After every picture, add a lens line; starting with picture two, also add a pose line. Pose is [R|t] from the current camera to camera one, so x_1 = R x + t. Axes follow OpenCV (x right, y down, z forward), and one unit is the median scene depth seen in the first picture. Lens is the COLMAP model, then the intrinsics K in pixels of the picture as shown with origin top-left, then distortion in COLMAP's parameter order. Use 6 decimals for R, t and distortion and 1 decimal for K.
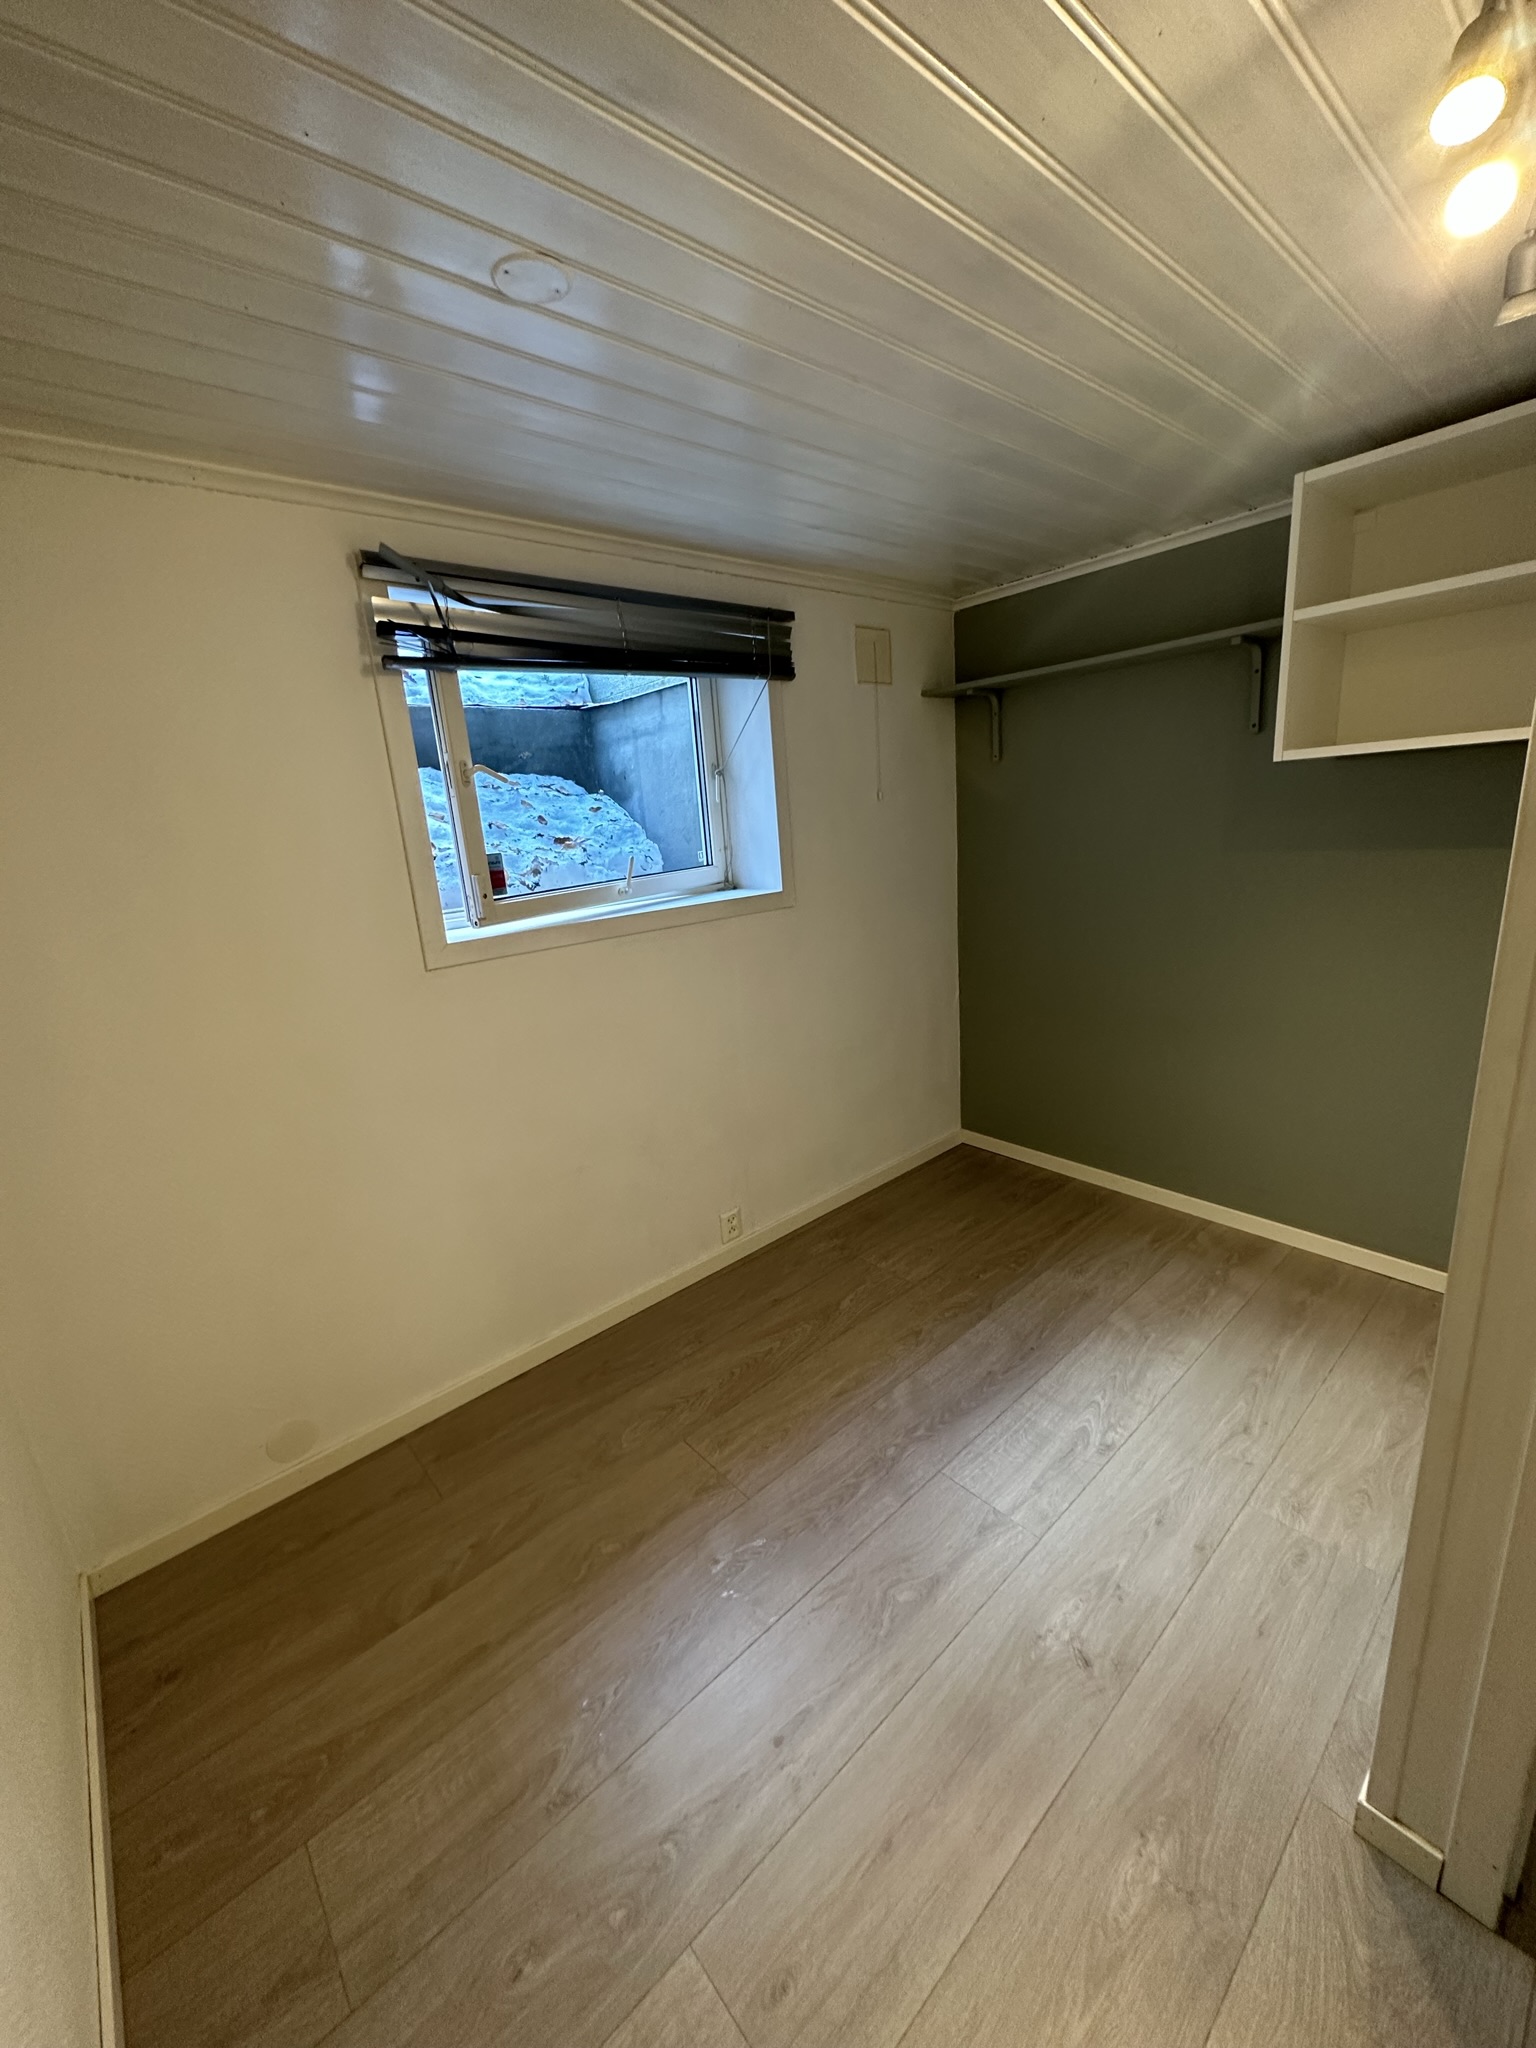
lens RADIAL K [[814.0, 0, 777.6], [0, 814.0, 1025.6], [0, 0, 1]] dist [0.000539, -0.000024]
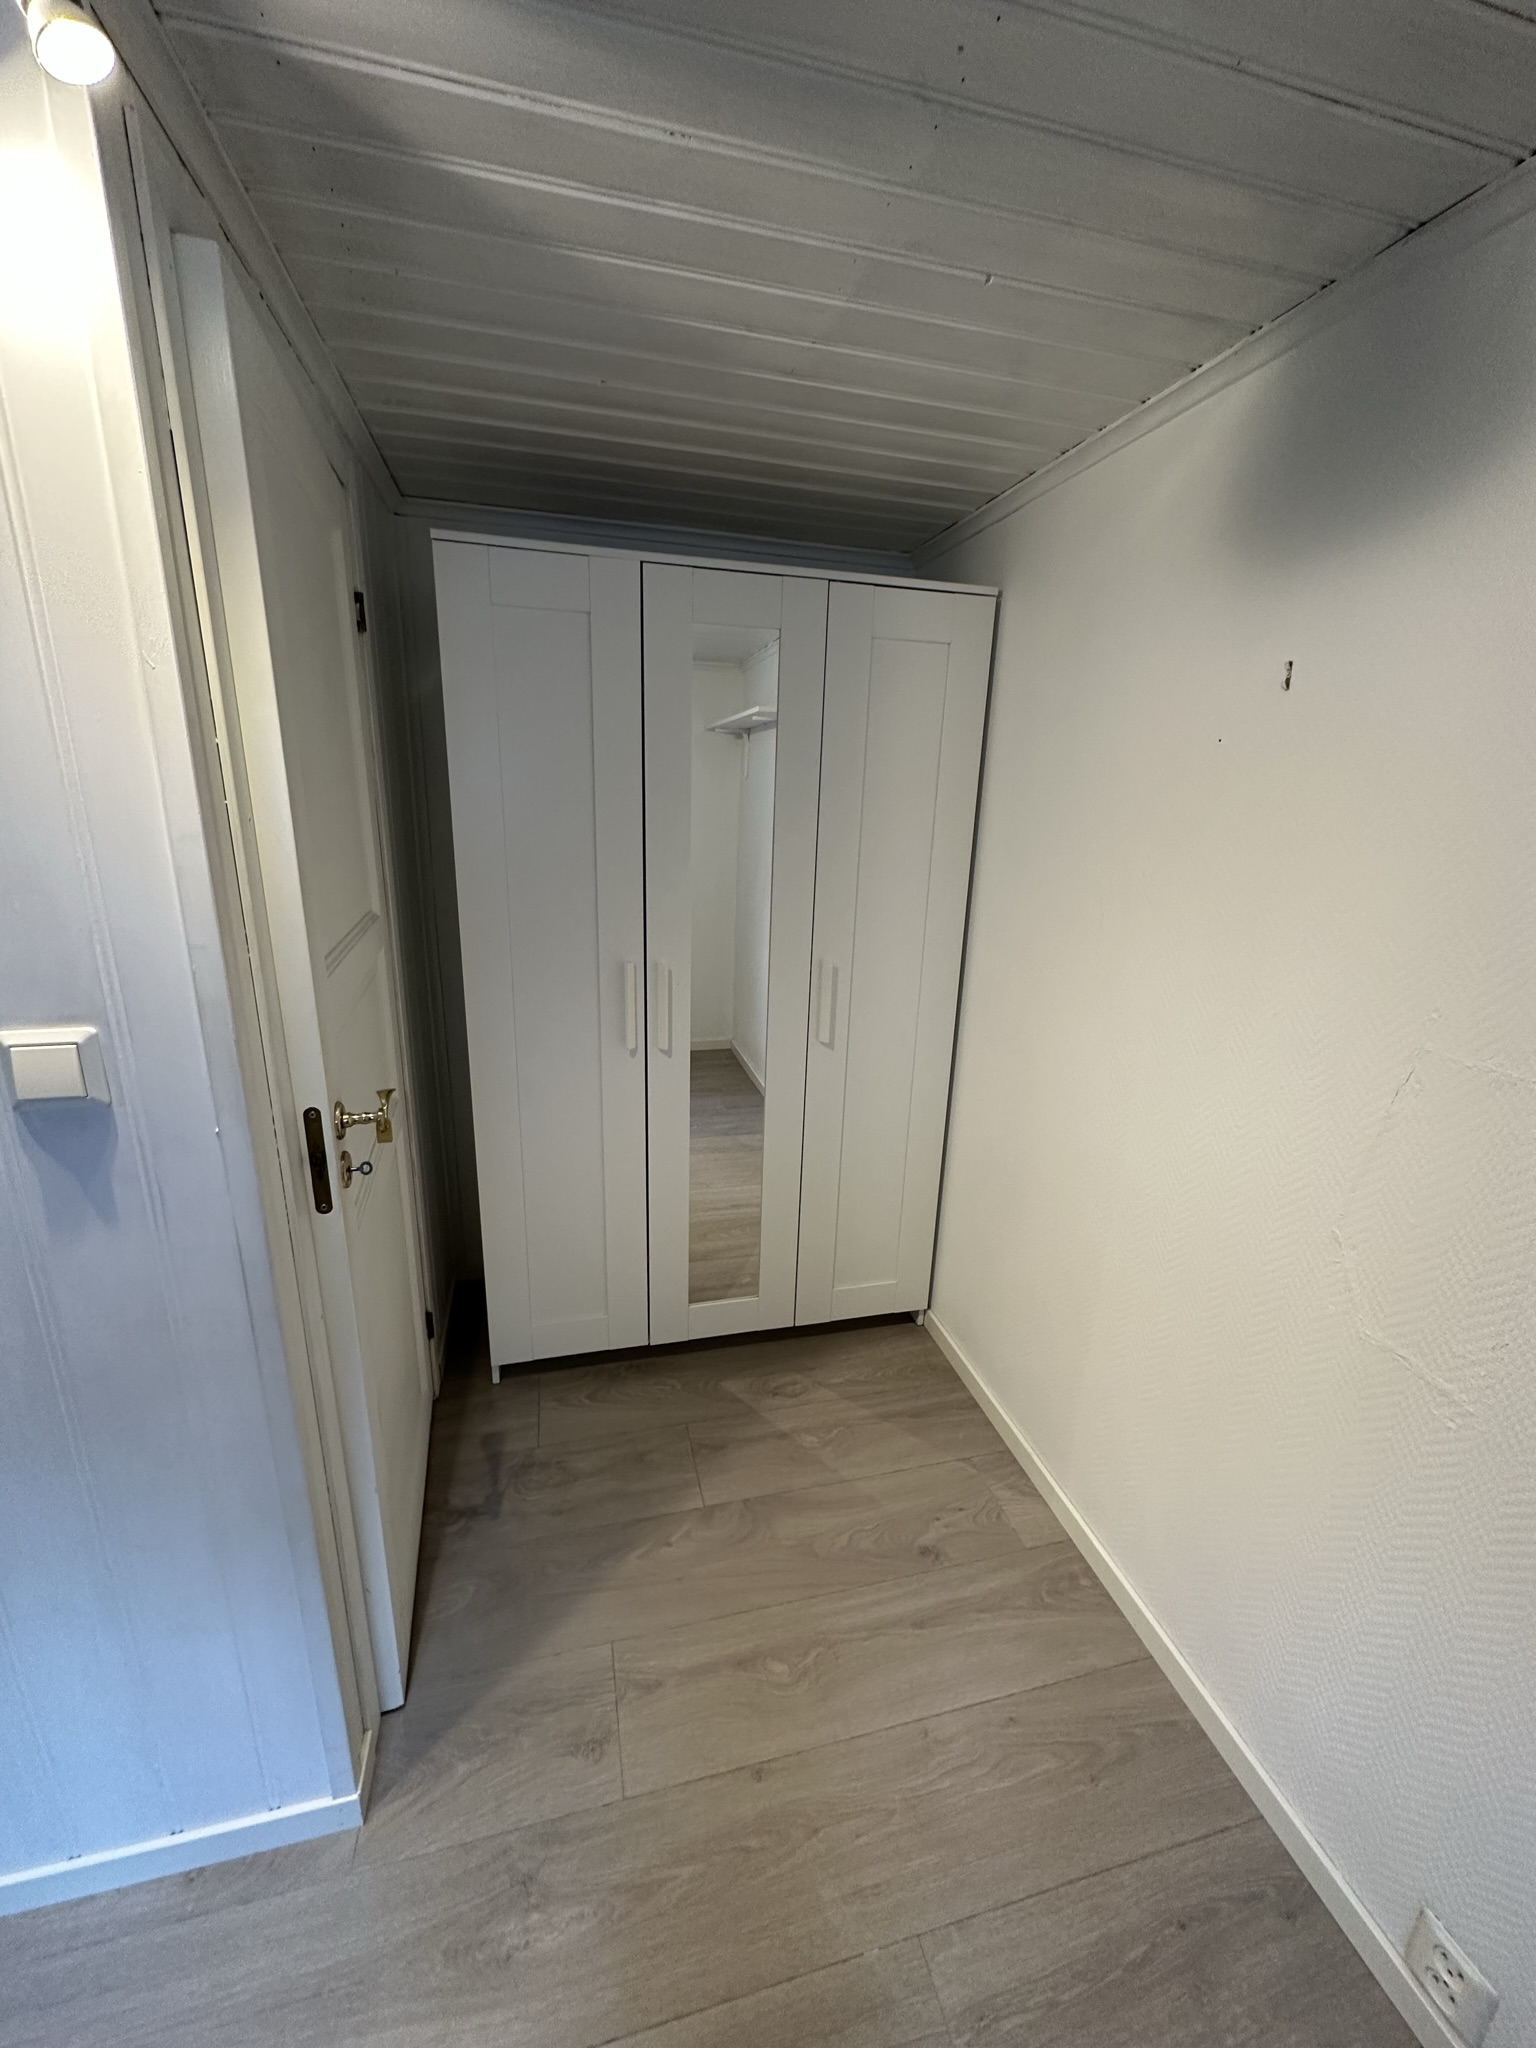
lens RADIAL K [[814.0, 0, 769.6], [0, 814.0, 1019.6], [0, 0, 1]] dist [0.000539, -0.000024]
pose [[-0.890156, -0.056353, 0.452157, -0.182079], [0.166937, 0.882994, 0.438695, -0.314768], [-0.423973, 0.465989, -0.776595, 1.169393]]
